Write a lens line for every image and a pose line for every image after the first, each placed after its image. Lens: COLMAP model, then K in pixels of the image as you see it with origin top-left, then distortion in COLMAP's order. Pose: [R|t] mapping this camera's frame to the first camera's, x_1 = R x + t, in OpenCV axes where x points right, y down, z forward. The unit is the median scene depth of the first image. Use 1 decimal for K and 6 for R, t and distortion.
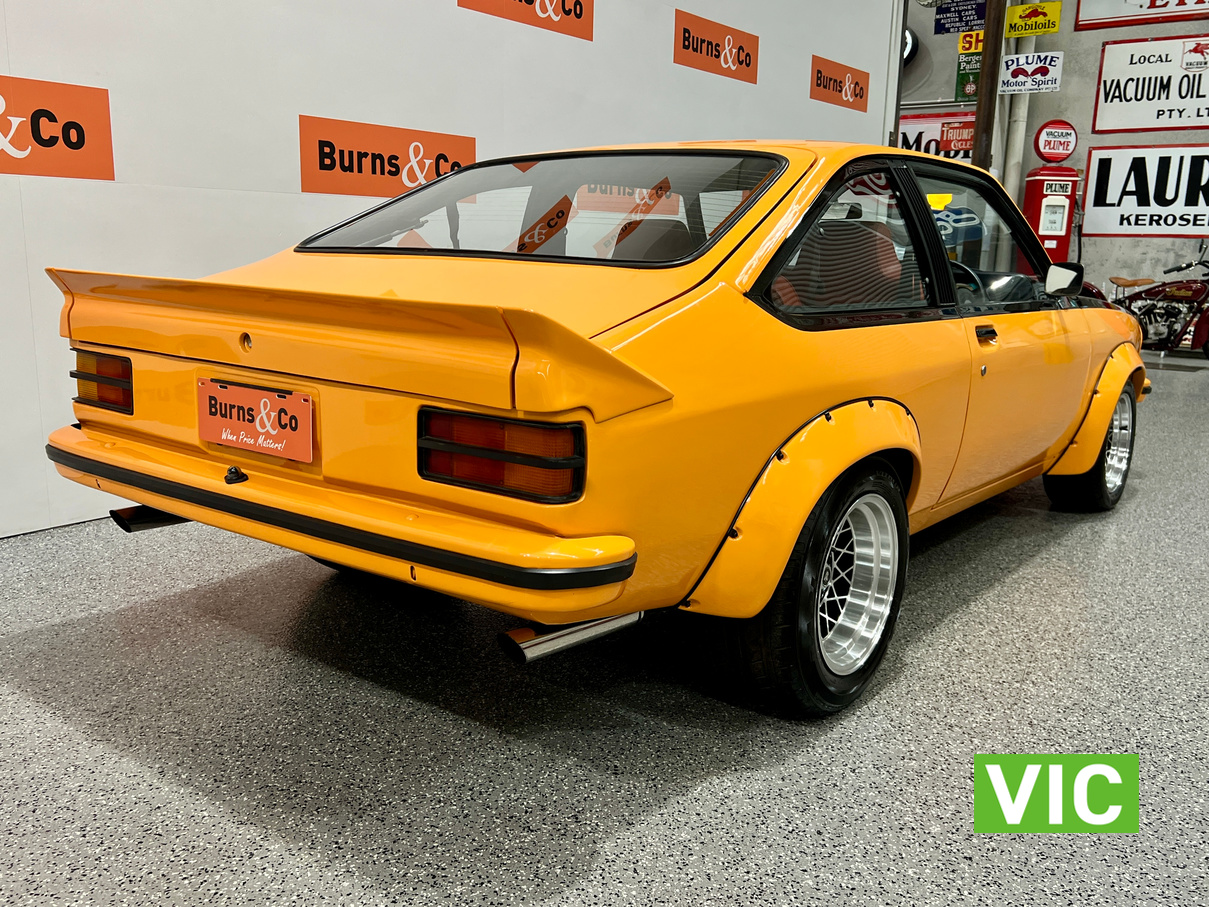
lens RADIAL K [[1106.1, 0, 604.5], [0, 1106.1, 453.5], [0, 0, 1]] dist [0.043177, -0.053848]
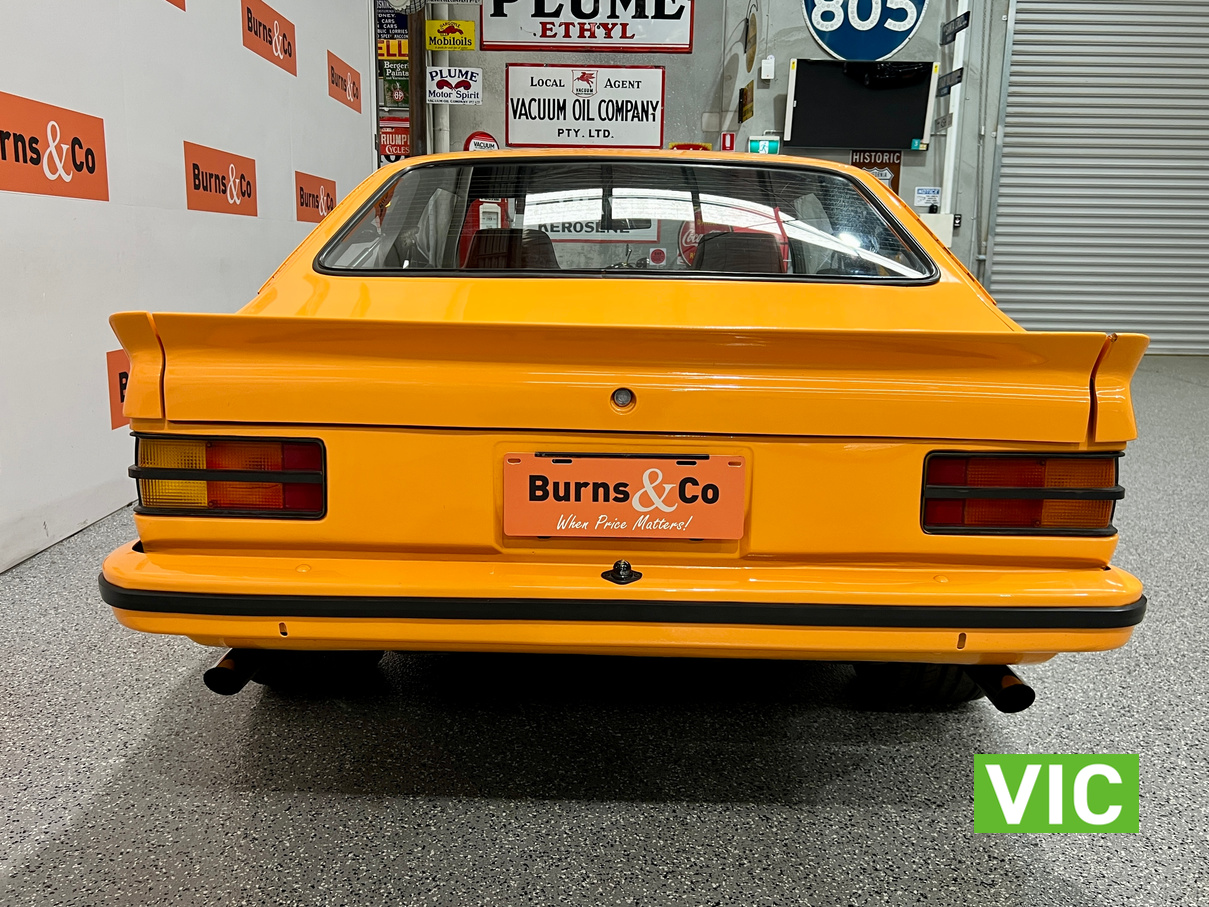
lens RADIAL K [[1106.1, 0, 604.5], [0, 1106.1, 453.5], [0, 0, 1]] dist [0.043177, -0.053848]
pose [[0.792560, -0.115256, 0.598803, -0.176939], [0.114775, 0.992620, 0.039144, -0.020892], [-0.598895, 0.037703, 0.799939, 0.087185]]
